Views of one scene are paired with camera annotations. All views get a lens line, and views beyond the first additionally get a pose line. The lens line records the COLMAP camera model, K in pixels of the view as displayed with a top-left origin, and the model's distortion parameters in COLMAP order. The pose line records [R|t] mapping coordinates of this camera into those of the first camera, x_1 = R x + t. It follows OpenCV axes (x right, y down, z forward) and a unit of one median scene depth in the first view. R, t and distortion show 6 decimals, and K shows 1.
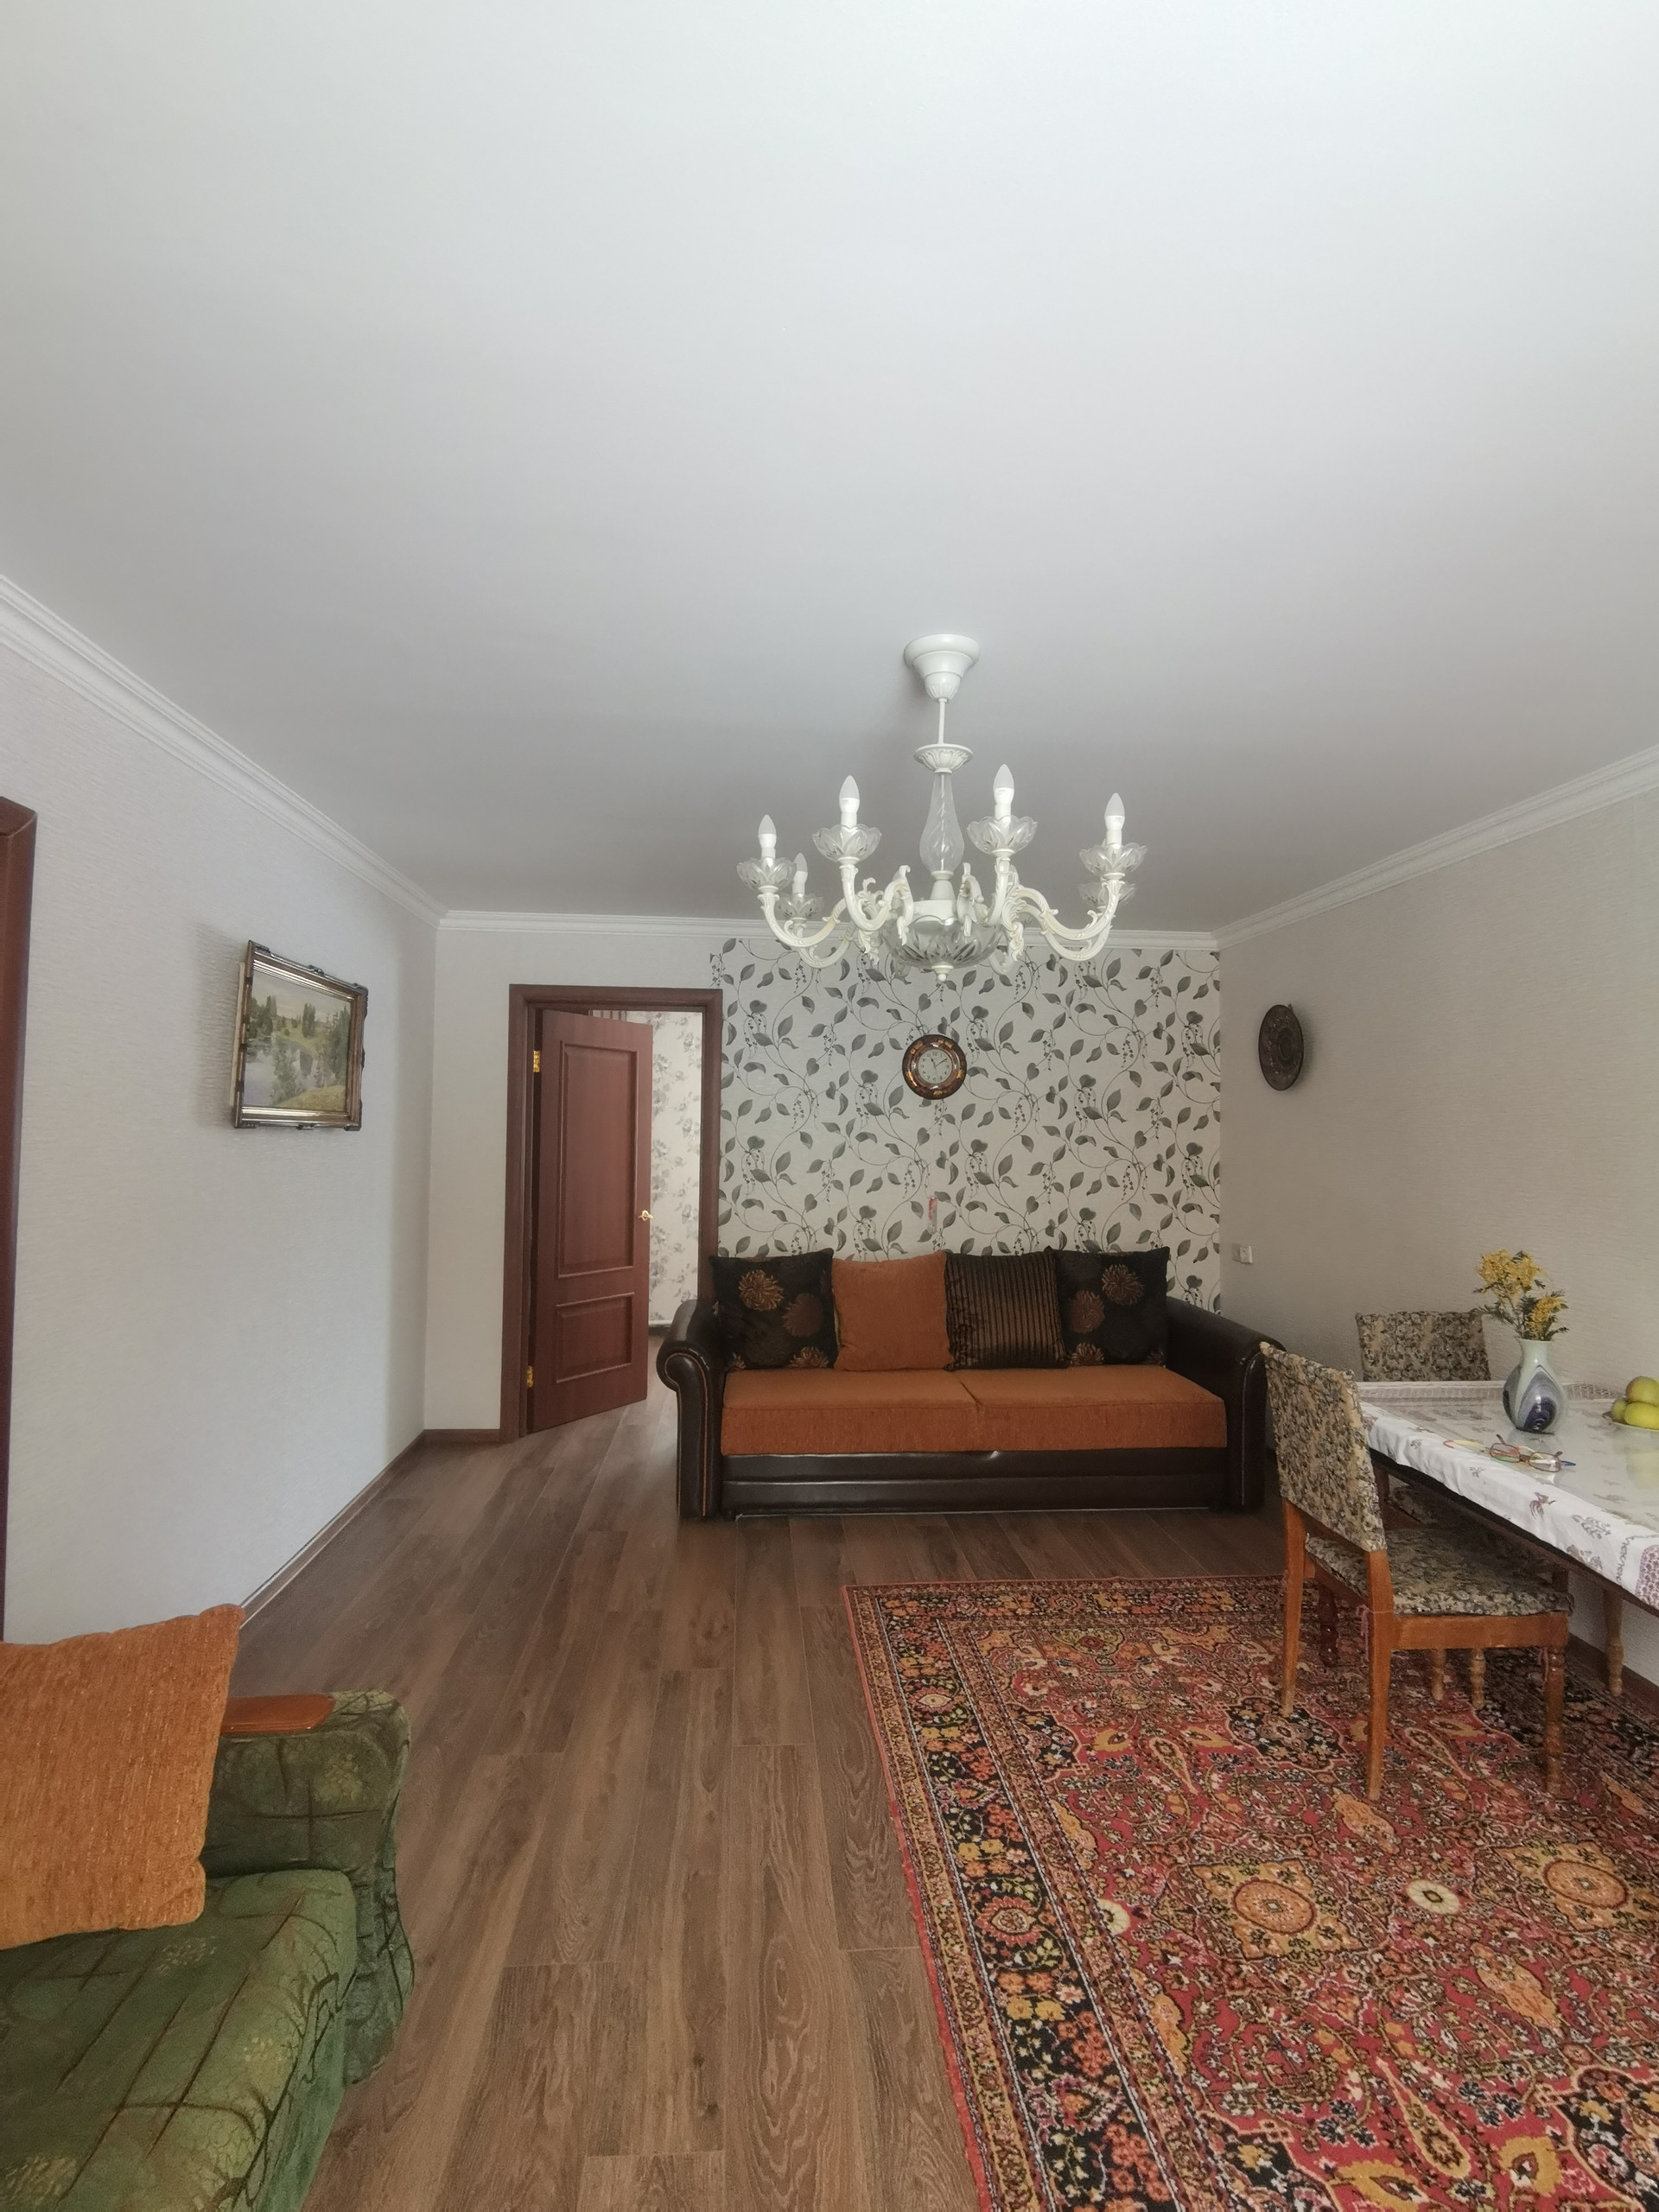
lens RADIAL K [[1079.9, 0, 830.4], [0, 1079.9, 1105.1], [0, 0, 1]] dist [-0.004046, -0.003633]
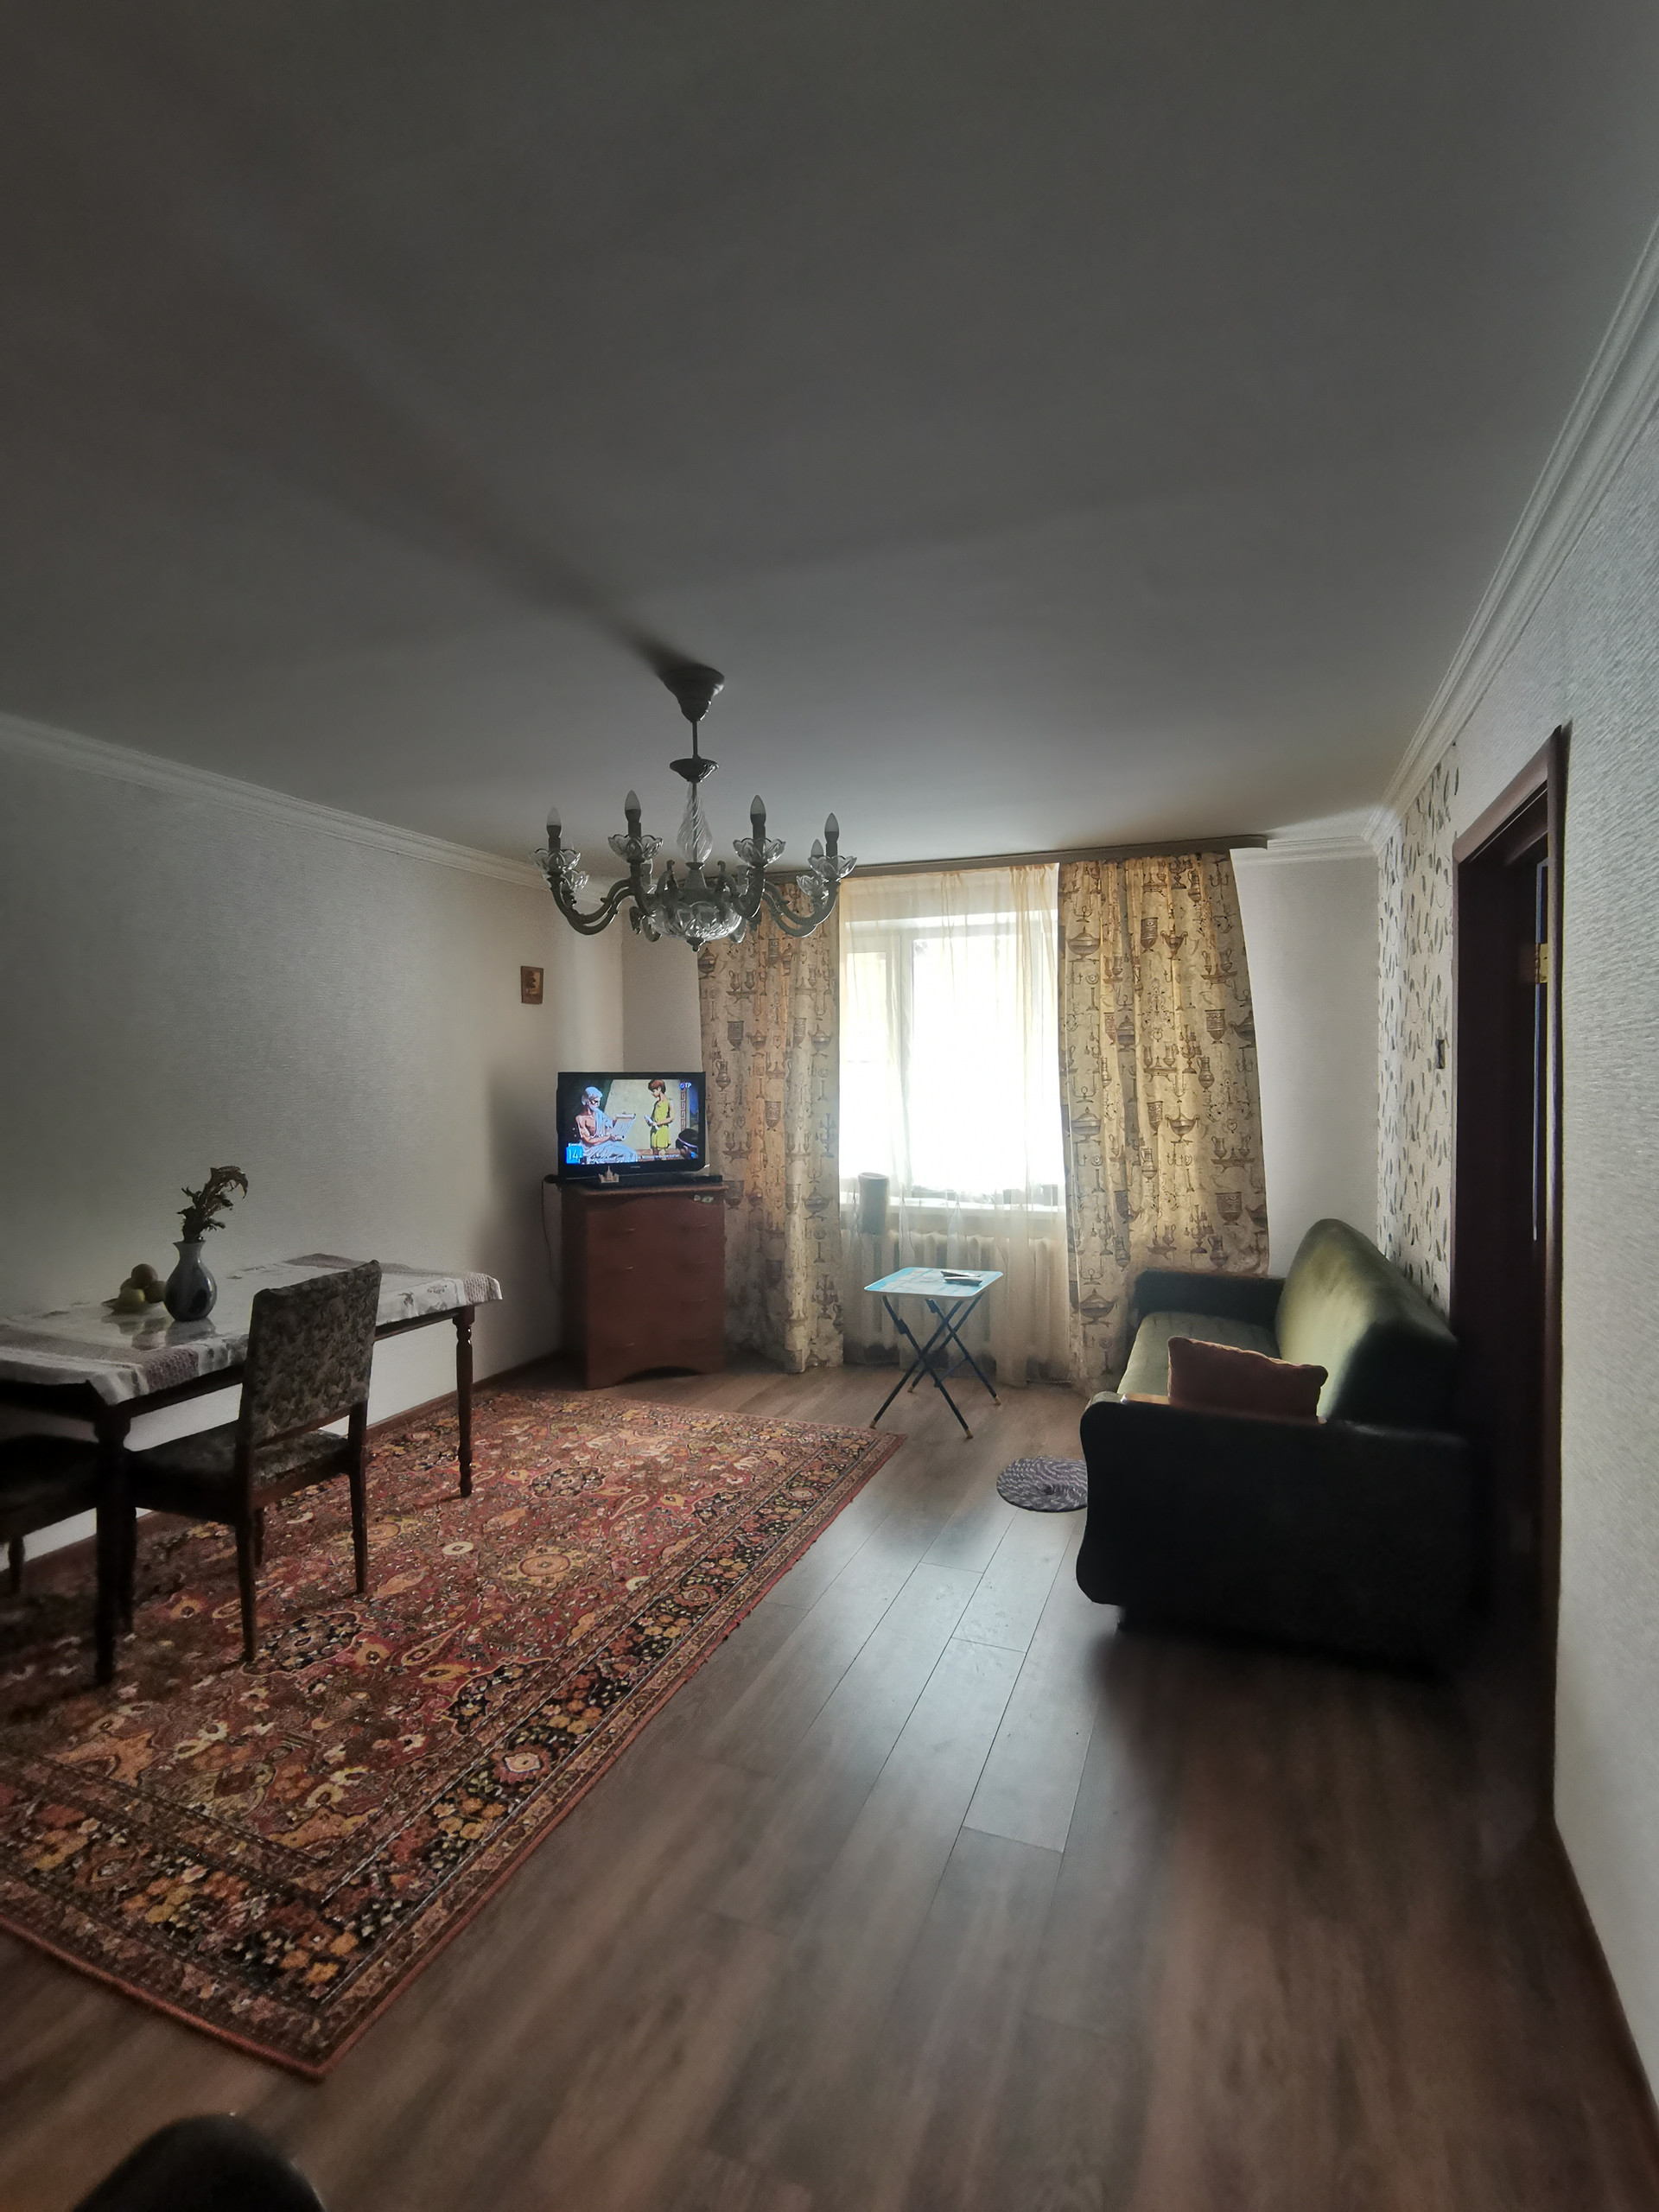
lens RADIAL K [[1079.9, 0, 824.7], [0, 1079.9, 1100.8], [0, 0, 1]] dist [-0.004046, -0.003633]
pose [[-0.900129, -0.020001, 0.435164, -0.491745], [-0.019374, 0.999795, 0.005878, 0.039017], [-0.435193, -0.003140, -0.900332, 1.758542]]
